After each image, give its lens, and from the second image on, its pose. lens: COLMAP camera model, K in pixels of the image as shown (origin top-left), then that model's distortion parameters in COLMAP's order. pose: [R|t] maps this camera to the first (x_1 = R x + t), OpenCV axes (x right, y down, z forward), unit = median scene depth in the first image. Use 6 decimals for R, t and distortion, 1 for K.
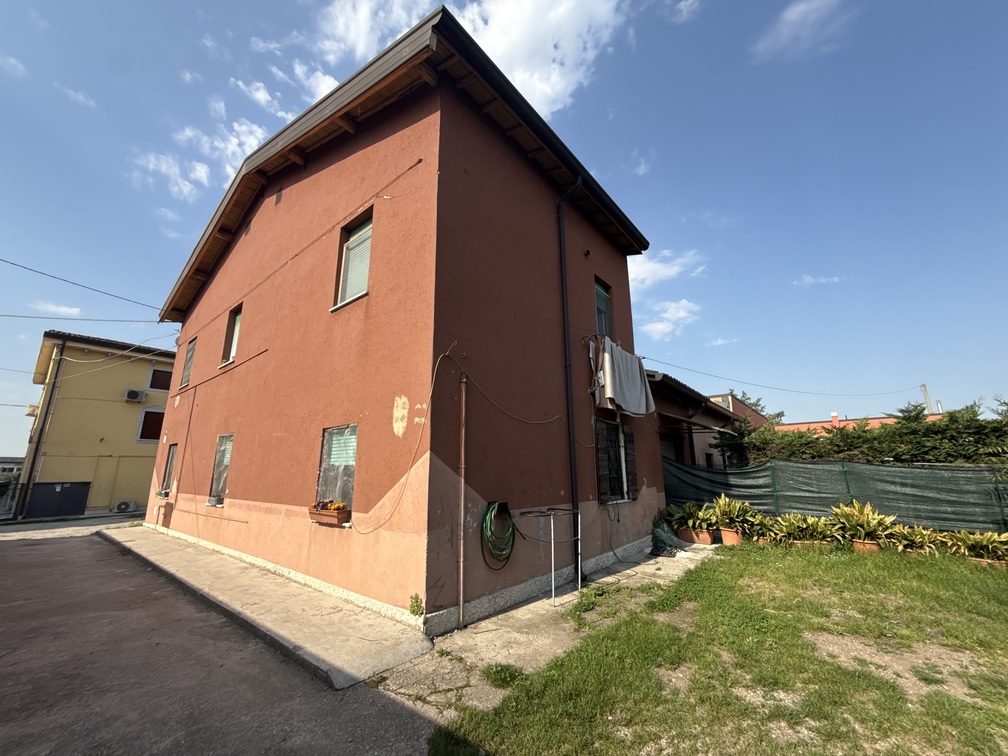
lens RADIAL K [[400.0, 0, 501.6], [0, 400.0, 375.6], [0, 0, 1]] dist [-0.004300, -0.000200]
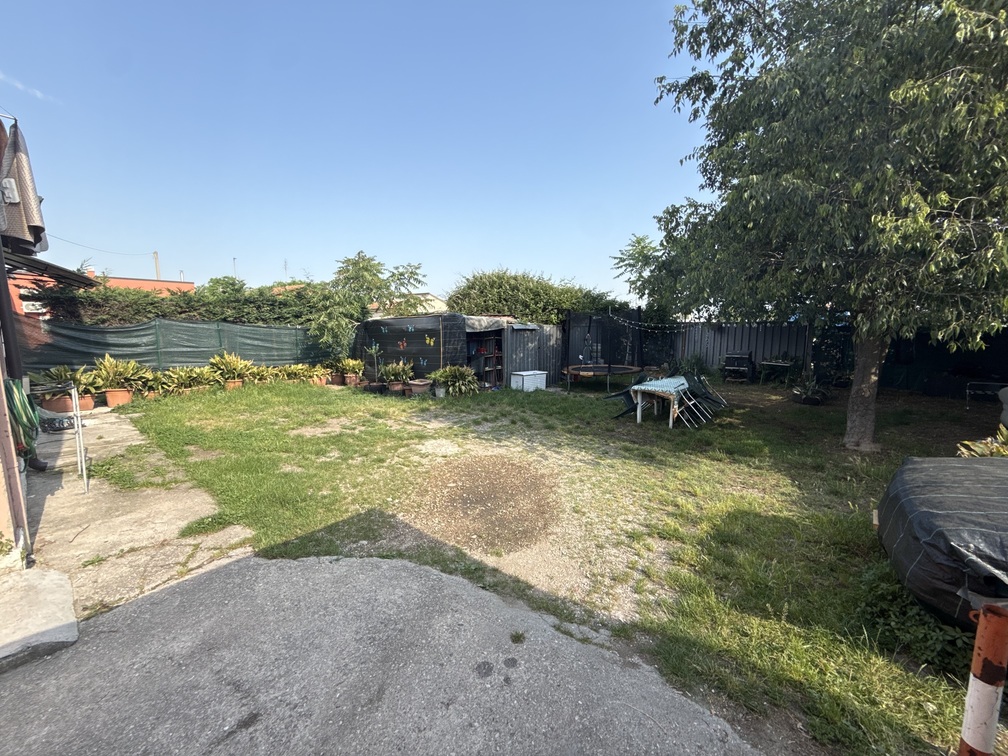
lens RADIAL K [[400.0, 0, 501.4], [0, 400.0, 378.9], [0, 0, 1]] dist [-0.004300, -0.000200]
pose [[-0.003013, -0.125519, 0.992087, -0.410024], [-0.231885, 0.965137, 0.121405, 0.035778], [-0.972738, -0.229684, -0.032014, 0.160058]]
